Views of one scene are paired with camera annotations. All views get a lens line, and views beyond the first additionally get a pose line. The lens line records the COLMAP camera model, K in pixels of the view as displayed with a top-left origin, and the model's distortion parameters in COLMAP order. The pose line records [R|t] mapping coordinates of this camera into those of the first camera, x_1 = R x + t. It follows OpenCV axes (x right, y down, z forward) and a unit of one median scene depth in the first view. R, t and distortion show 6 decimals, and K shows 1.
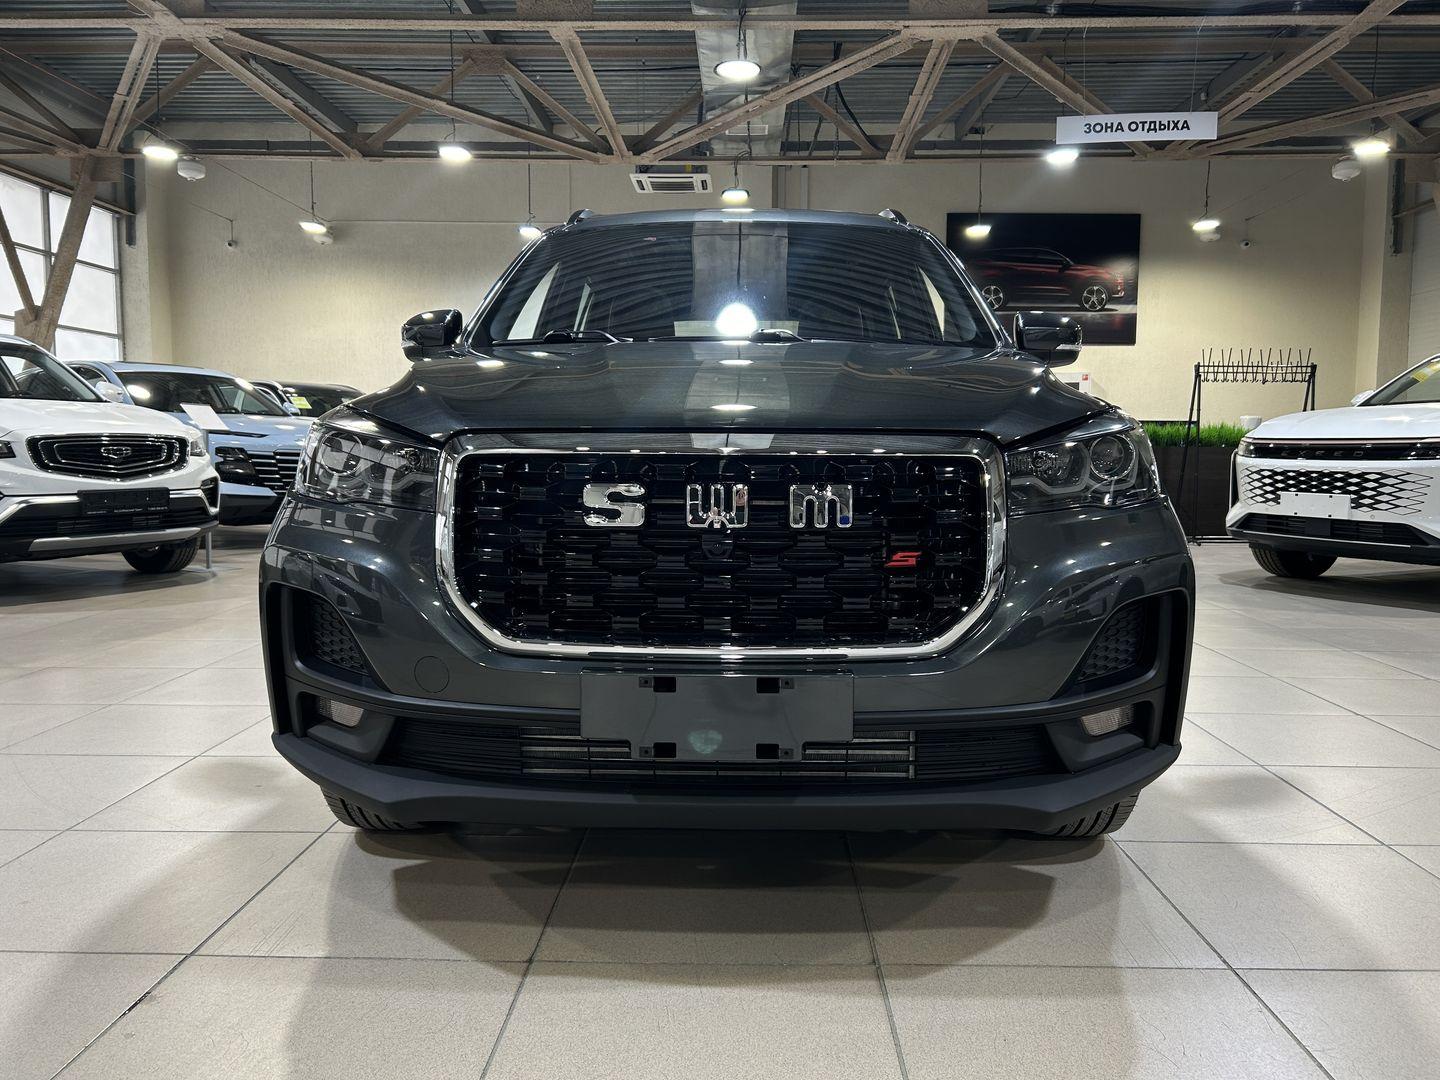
lens RADIAL K [[1093.6, 0, 721.4], [0, 1093.6, 531.4], [0, 0, 1]] dist [0.004962, -0.003167]
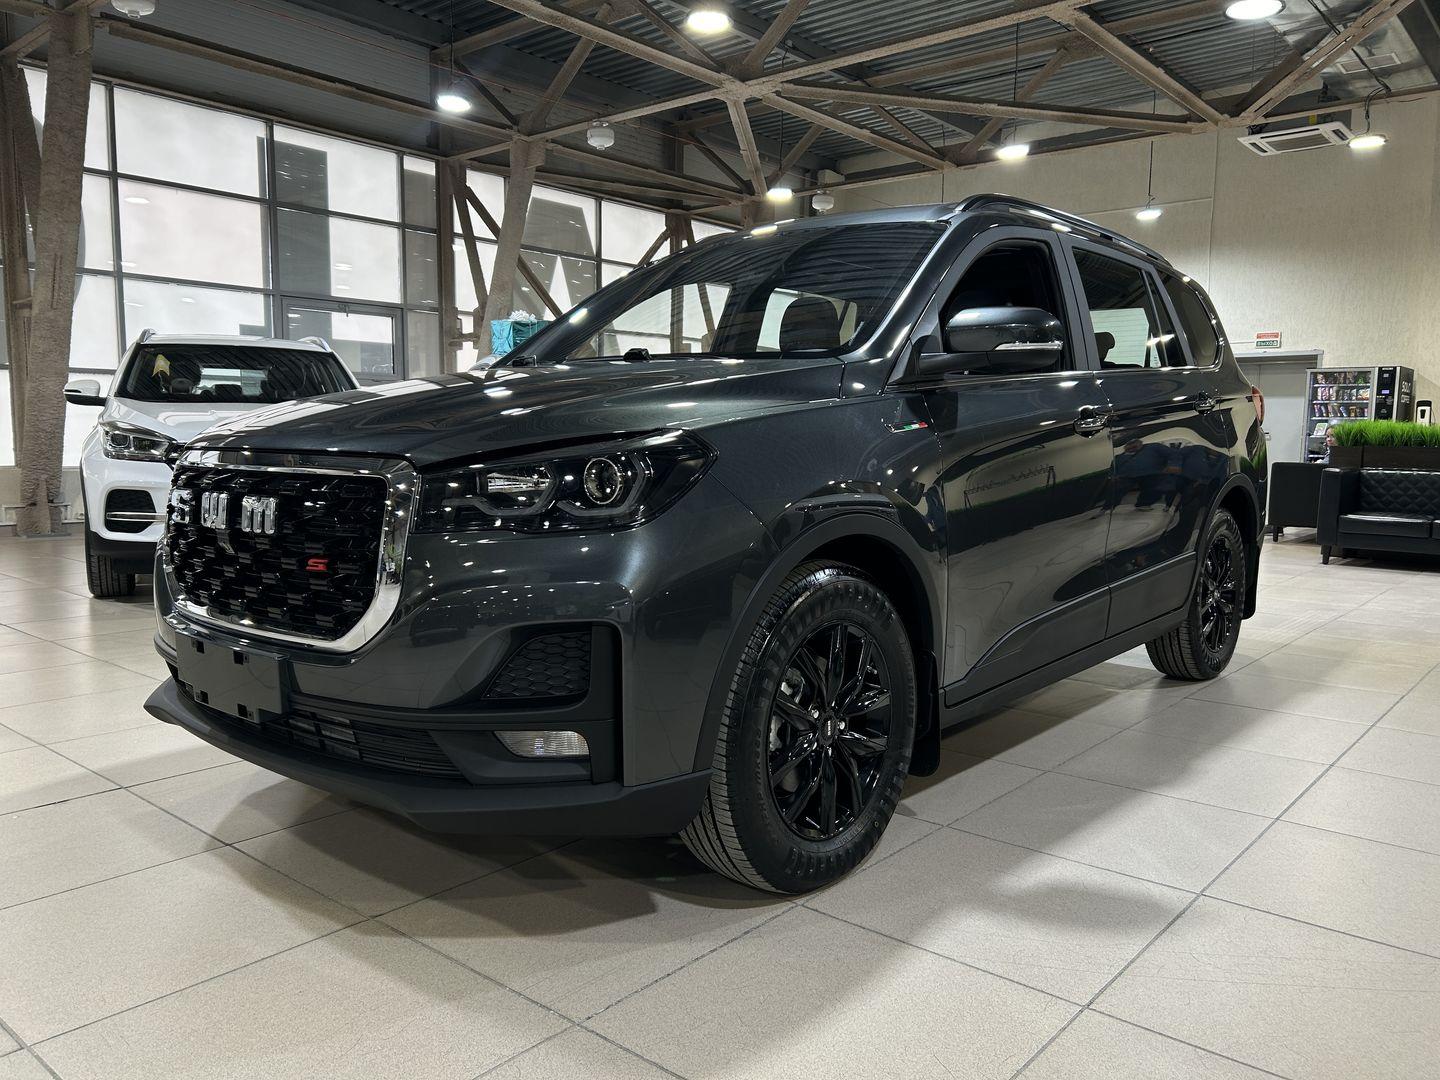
lens RADIAL K [[1084.9, 0, 720.0], [0, 1084.9, 540.0], [0, 0, 1]] dist [0.003034, -0.008206]
pose [[0.770947, 0.060477, -0.634022, 0.909096], [-0.050844, 0.998148, 0.033385, -0.045425], [0.634867, 0.006498, 0.772594, 0.284395]]
